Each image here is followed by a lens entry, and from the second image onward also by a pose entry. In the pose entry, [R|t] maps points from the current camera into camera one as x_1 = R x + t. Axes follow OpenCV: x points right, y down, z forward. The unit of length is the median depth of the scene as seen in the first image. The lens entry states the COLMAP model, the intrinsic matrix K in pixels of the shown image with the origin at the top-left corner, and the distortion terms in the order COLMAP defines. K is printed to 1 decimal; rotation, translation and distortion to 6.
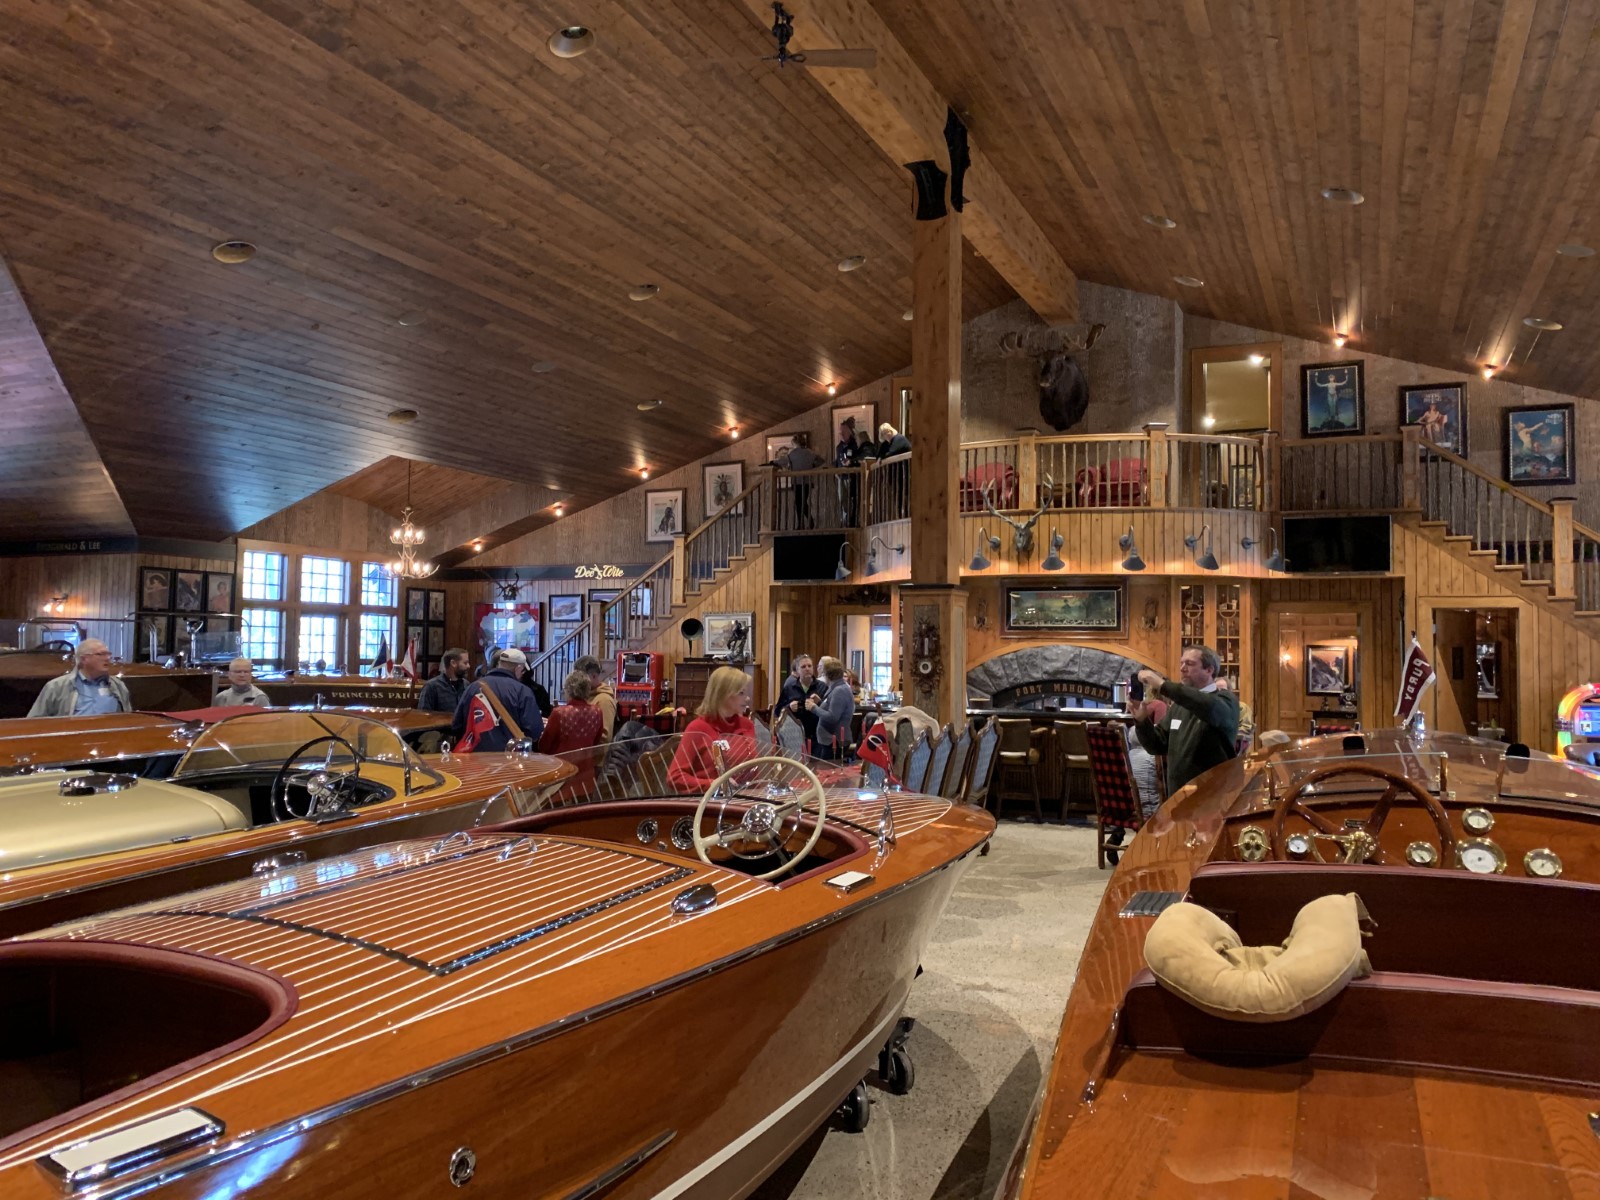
lens RADIAL K [[1220.3, 0, 789.2], [0, 1220.3, 596.4], [0, 0, 1]] dist [0.010658, -0.000462]
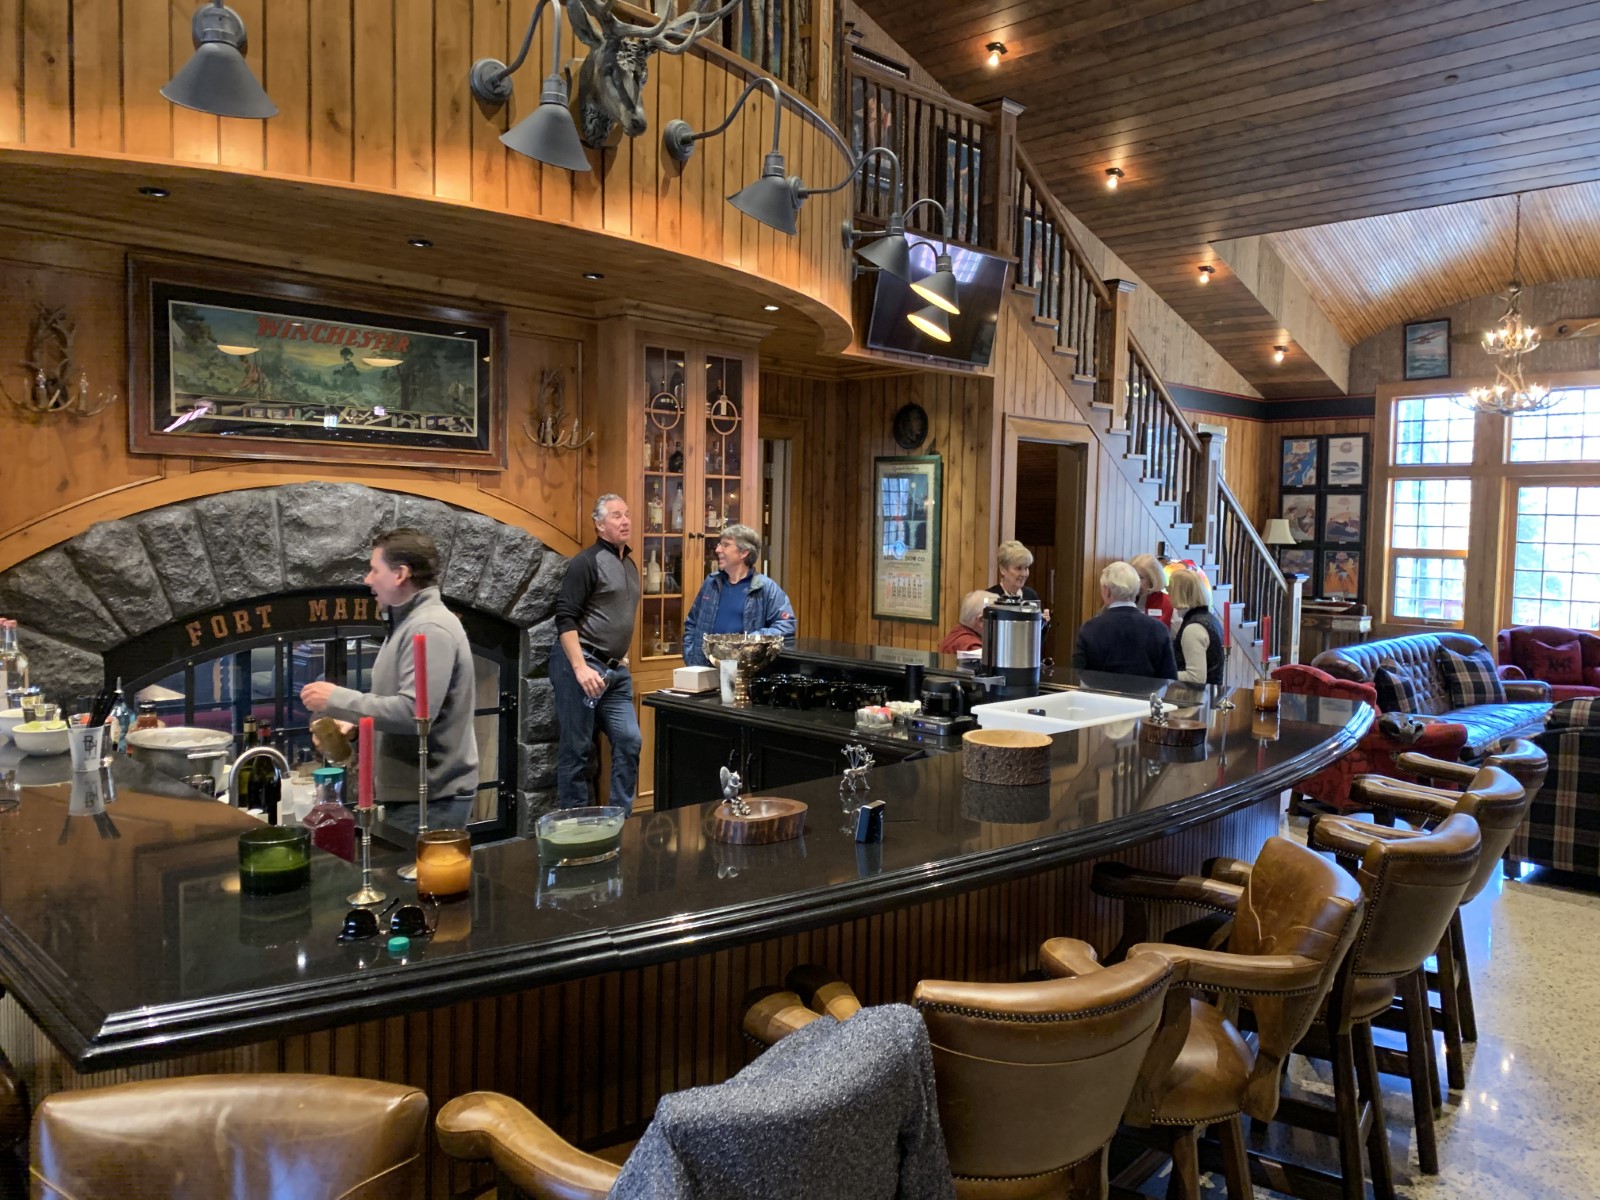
lens RADIAL K [[1219.0, 0, 807.3], [0, 1219.0, 583.8], [0, 0, 1]] dist [0.005507, -0.008772]
pose [[0.332297, -0.059115, 0.941320, -0.057383], [-0.060405, 0.994651, 0.083788, 0.035167], [-0.941238, -0.084703, 0.326949, 0.861477]]
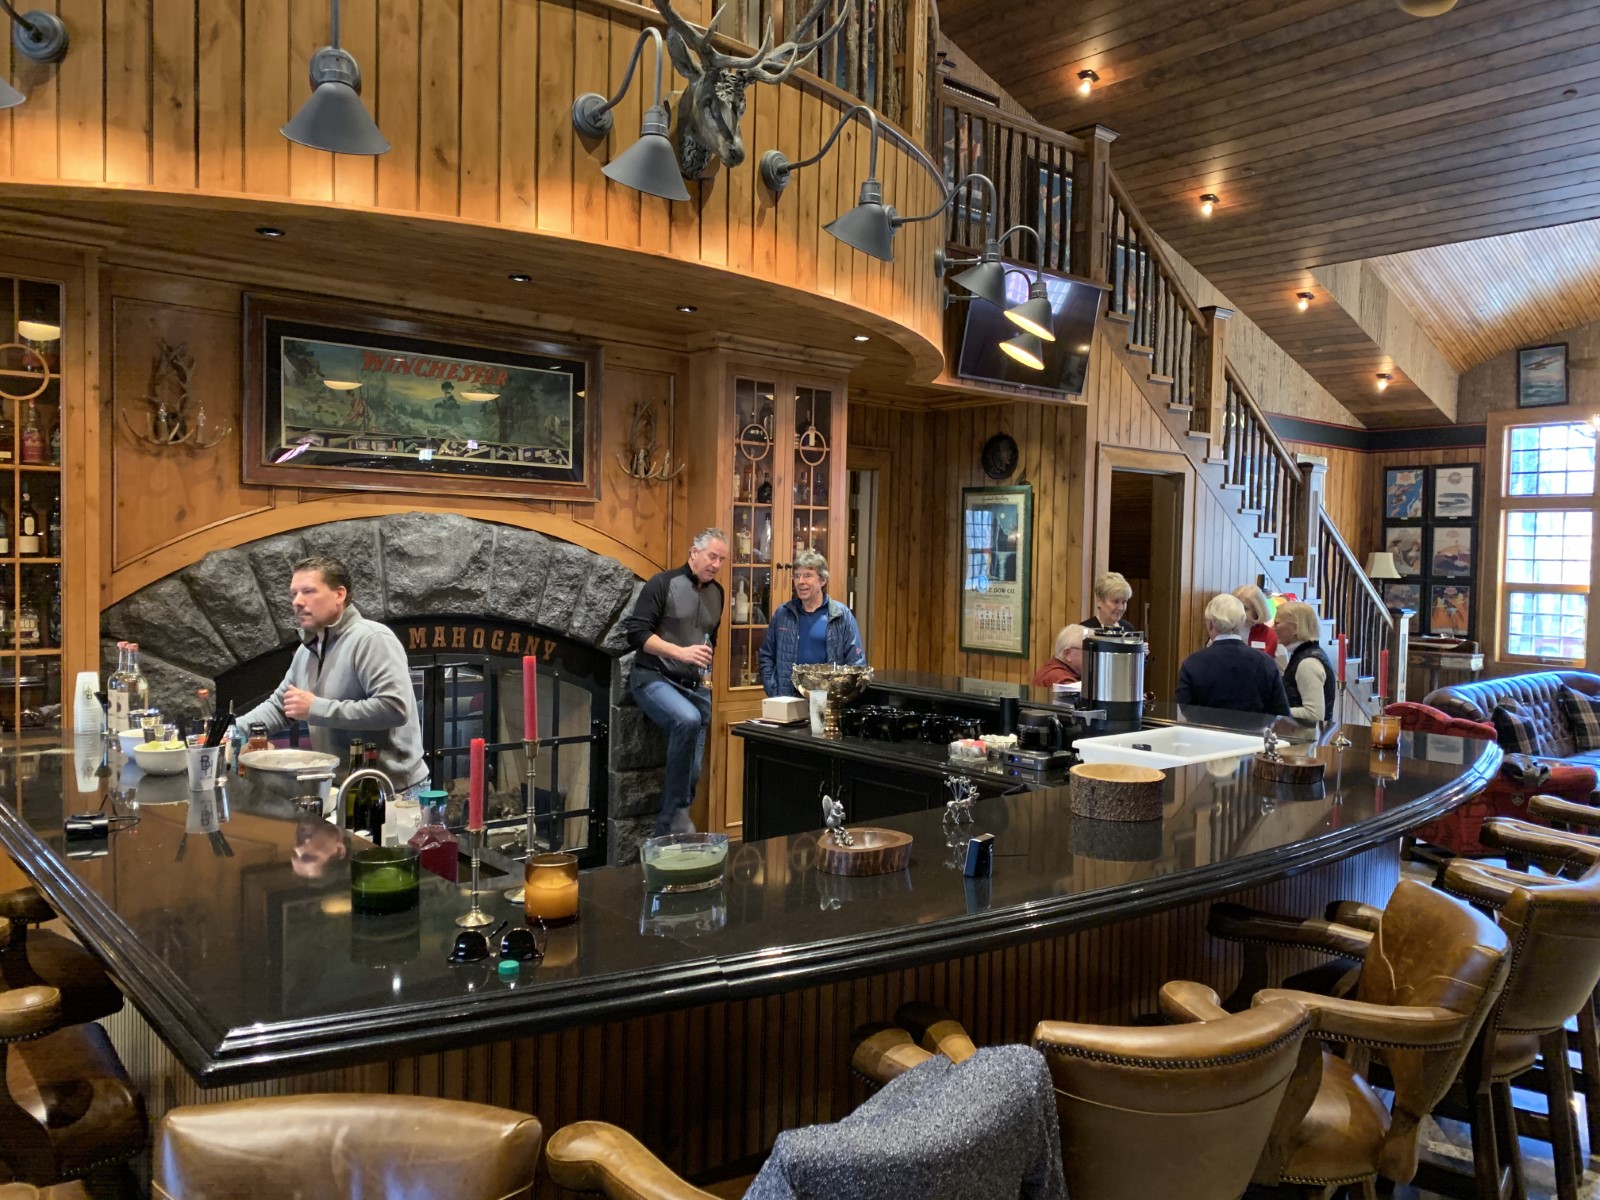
lens RADIAL K [[1218.5, 0, 791.8], [0, 1218.5, 591.8], [0, 0, 1]] dist [-0.000056, 0.001800]
pose [[0.405115, -0.037189, 0.913509, -0.055685], [-0.058781, 0.996046, 0.066617, 0.036968], [-0.912374, -0.080685, 0.401327, 0.865745]]
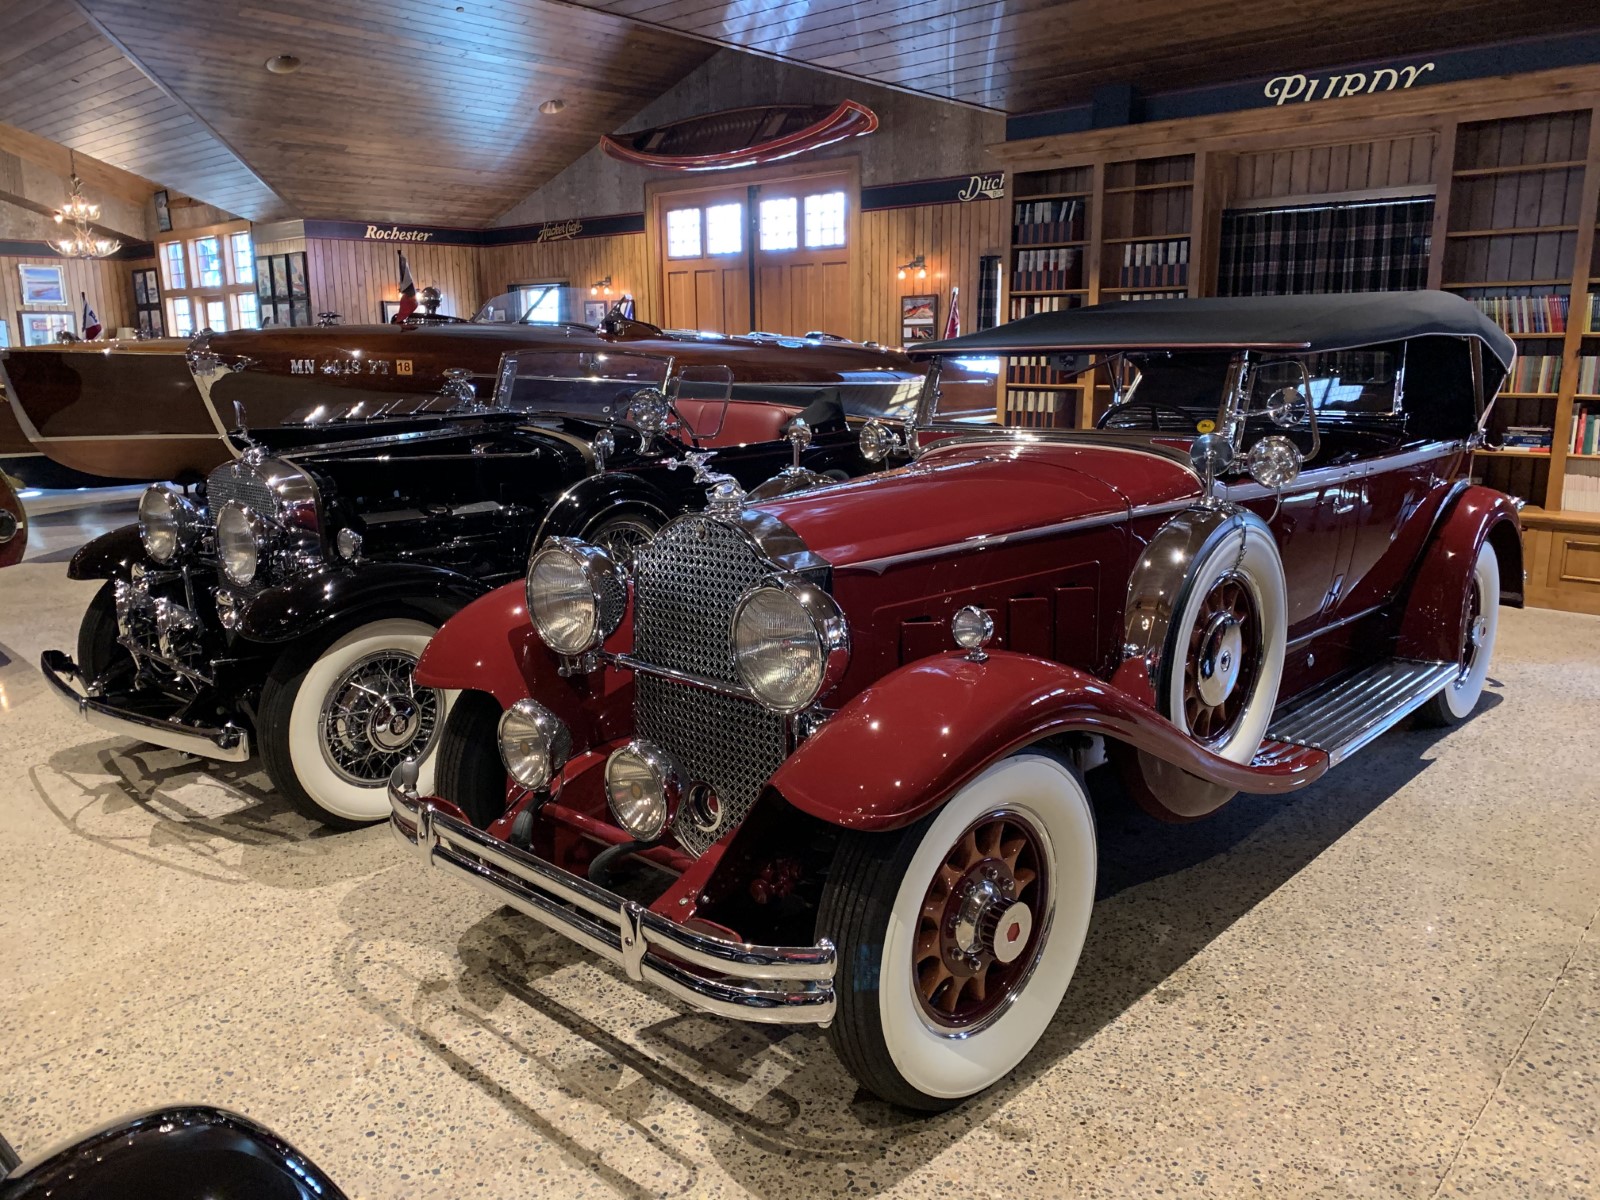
lens RADIAL K [[1218.7, 0, 802.8], [0, 1218.7, 592.9], [0, 0, 1]] dist [0.013010, -0.009052]
pose [[0.286067, -0.220216, 0.932561, -0.218037], [-0.035537, 0.970125, 0.239987, -0.026028], [-0.957550, -0.101793, 0.269695, -0.327673]]
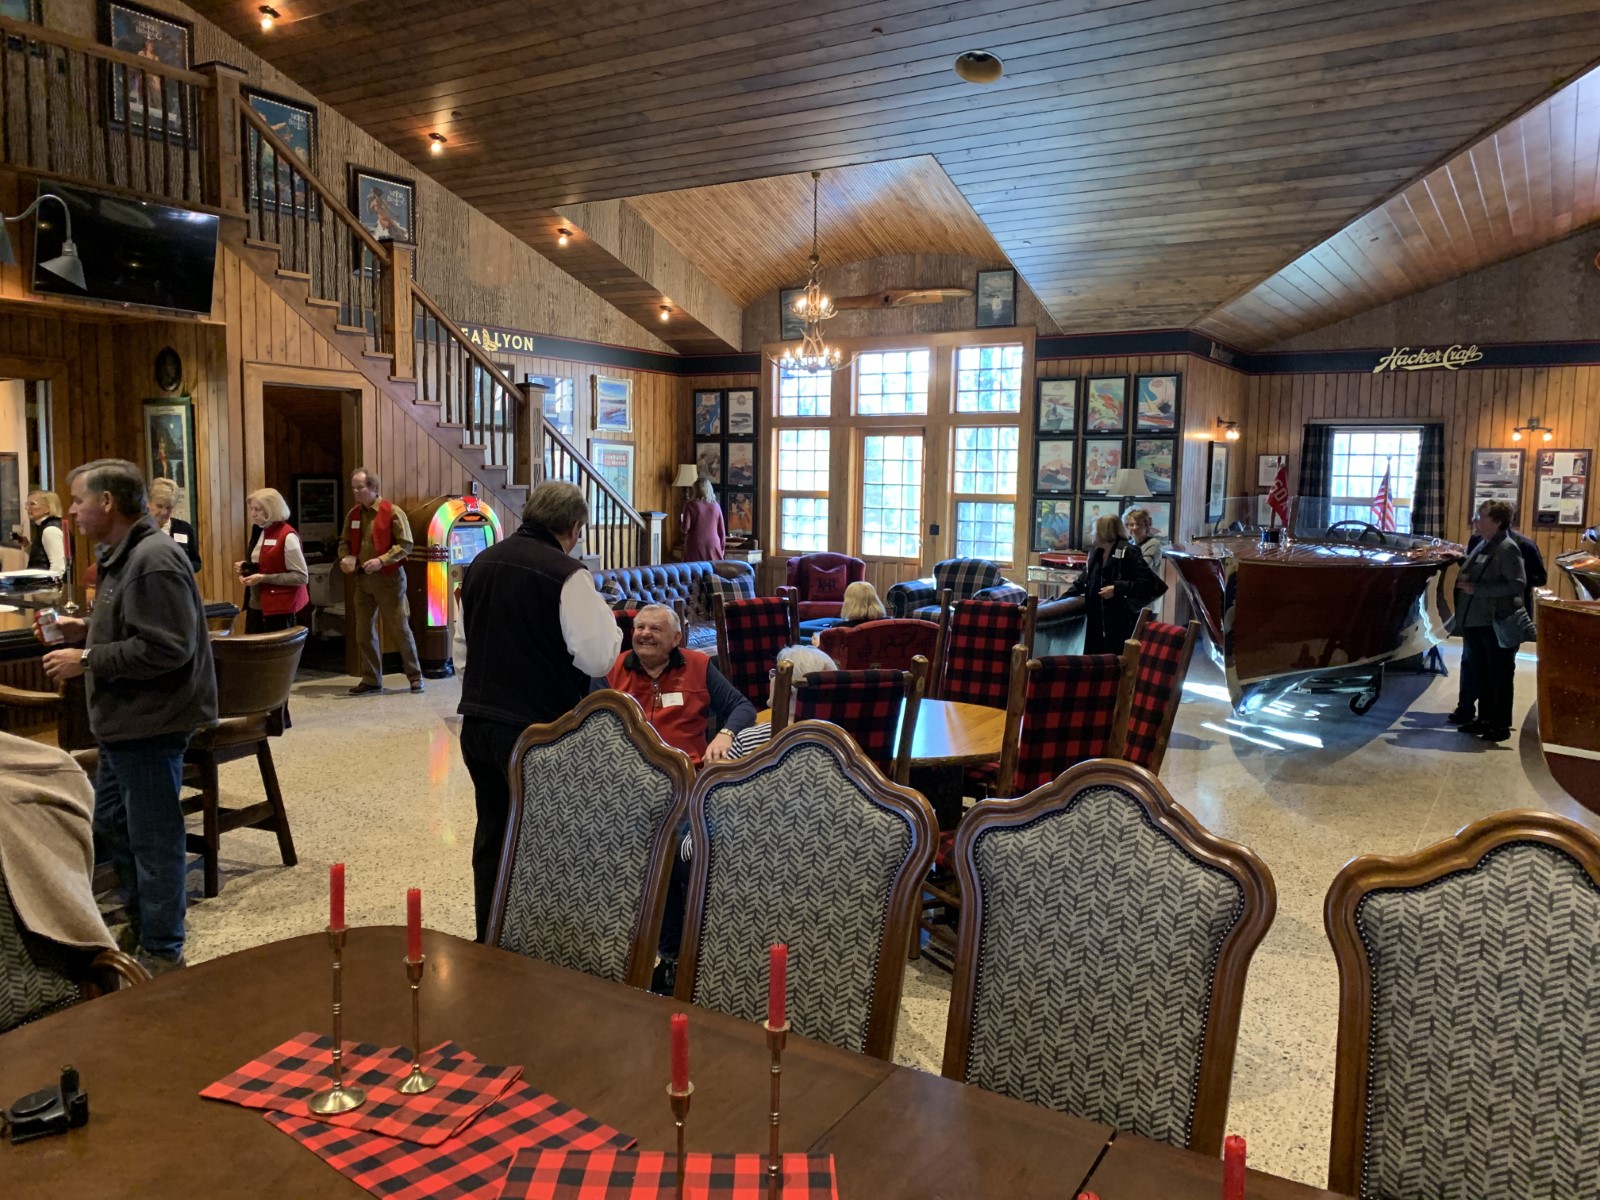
lens RADIAL K [[1218.7, 0, 802.8], [0, 1218.7, 592.9], [0, 0, 1]] dist [0.013010, -0.009052]
pose [[0.104785, -0.106237, 0.988804, -0.076851], [-0.065297, 0.991397, 0.113436, 0.026669], [-0.992349, -0.076452, 0.096946, 0.627174]]
